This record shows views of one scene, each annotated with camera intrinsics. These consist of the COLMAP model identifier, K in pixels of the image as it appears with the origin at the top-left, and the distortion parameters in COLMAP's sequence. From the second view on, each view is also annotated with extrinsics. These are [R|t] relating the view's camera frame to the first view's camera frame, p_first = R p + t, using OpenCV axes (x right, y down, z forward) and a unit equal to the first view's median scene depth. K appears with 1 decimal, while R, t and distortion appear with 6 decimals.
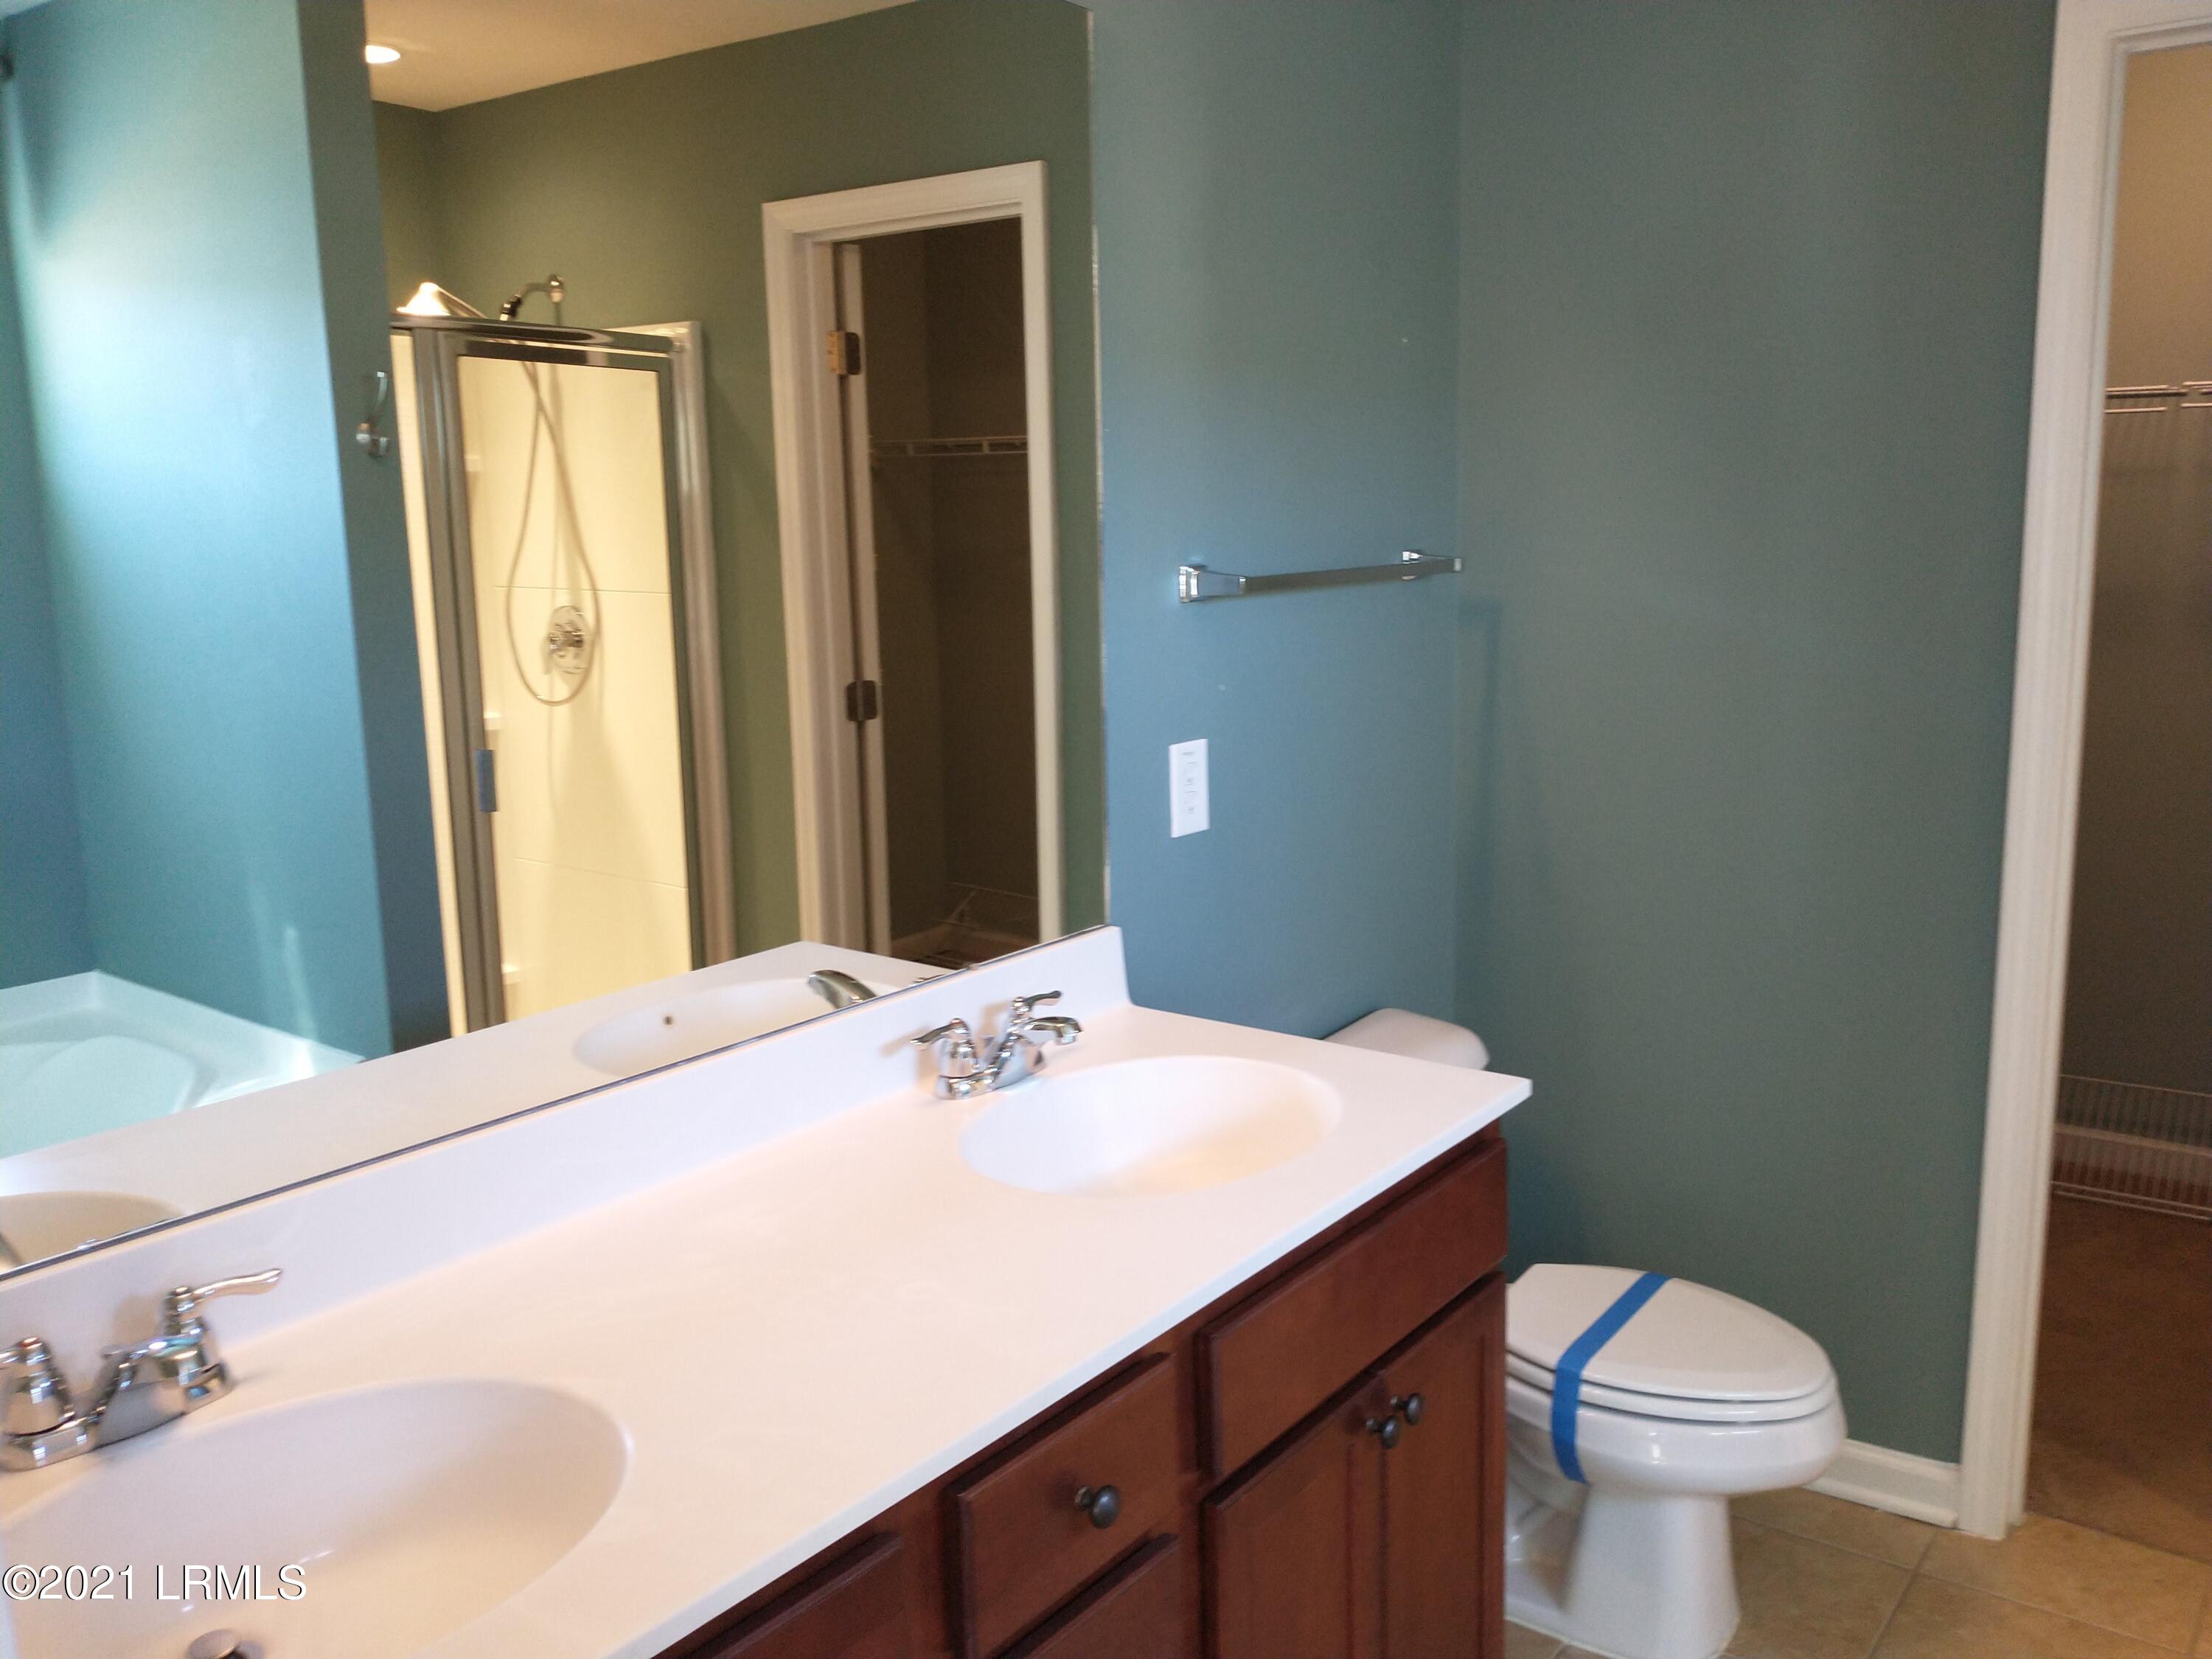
lens RADIAL K [[1767.9, 0, 1110.5], [0, 1767.9, 828.0], [0, 0, 1]] dist [-0.007283, -0.001789]
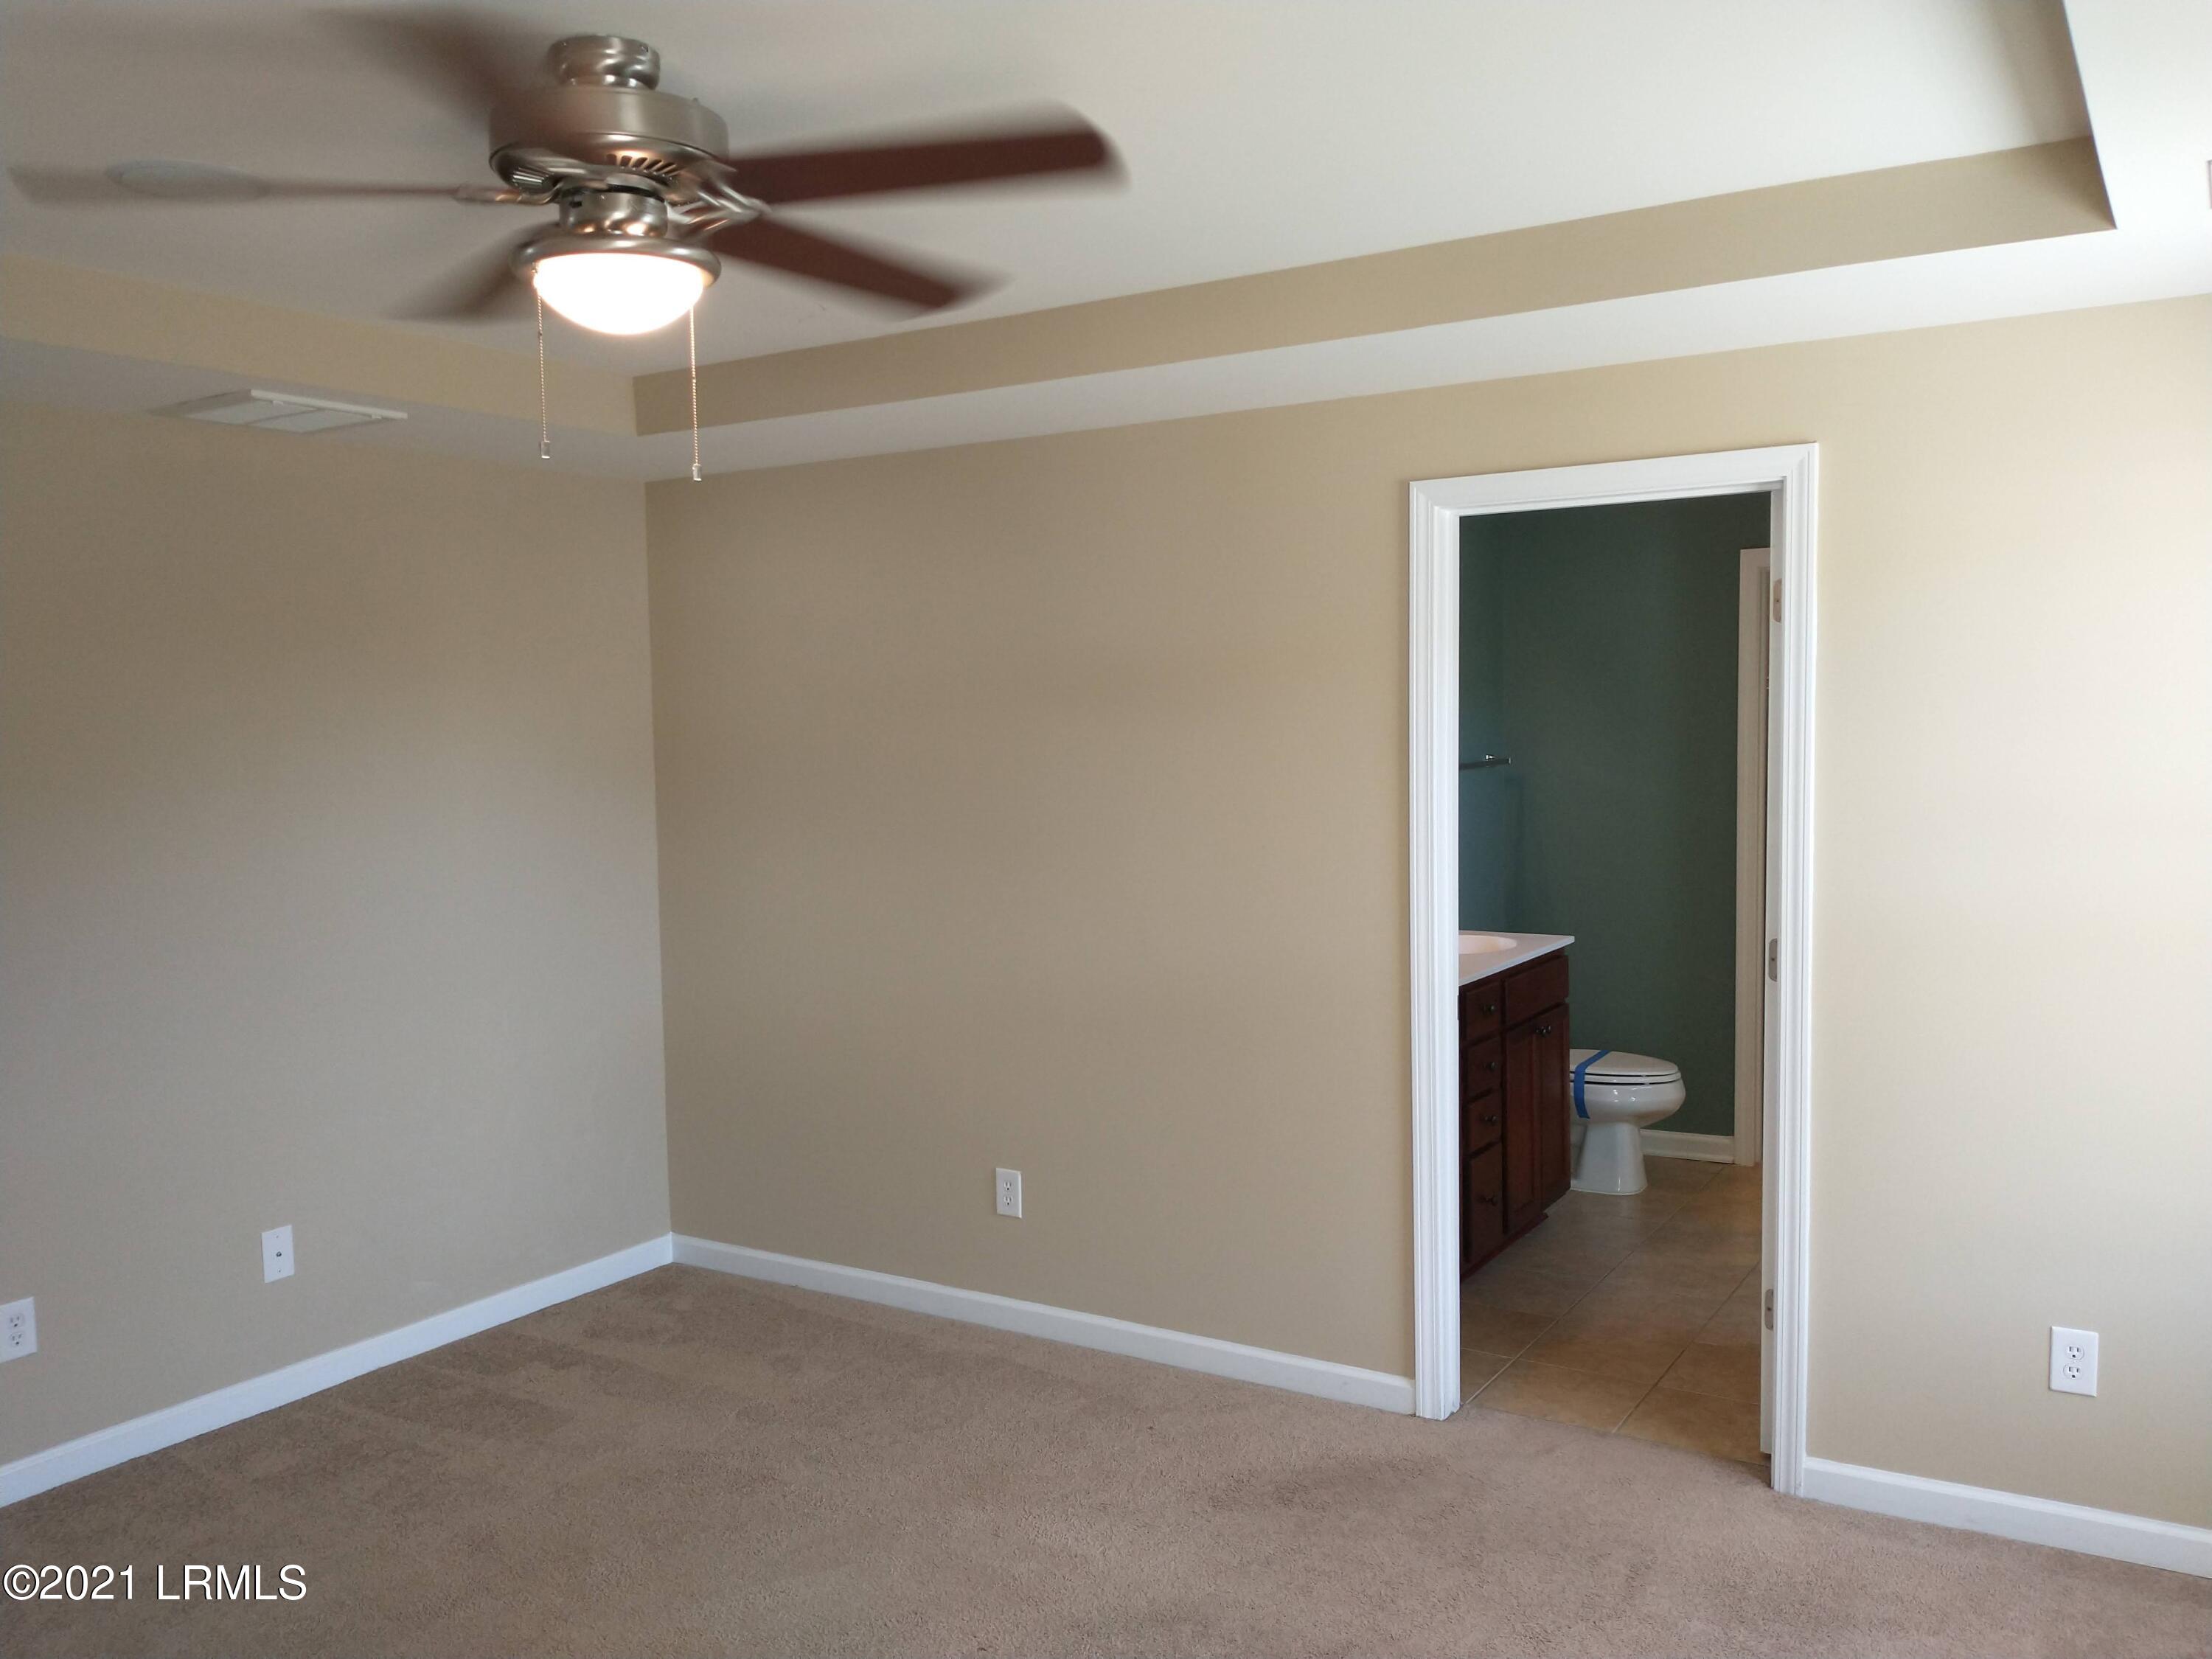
lens RADIAL K [[1775.7, 0, 1096.3], [0, 1775.7, 834.1], [0, 0, 1]] dist [0.014255, -0.027845]
pose [[0.997183, -0.003413, 0.074936, -0.606356], [0.010323, 0.995704, -0.092015, 0.182956], [-0.074300, 0.092529, 0.992934, -1.482694]]
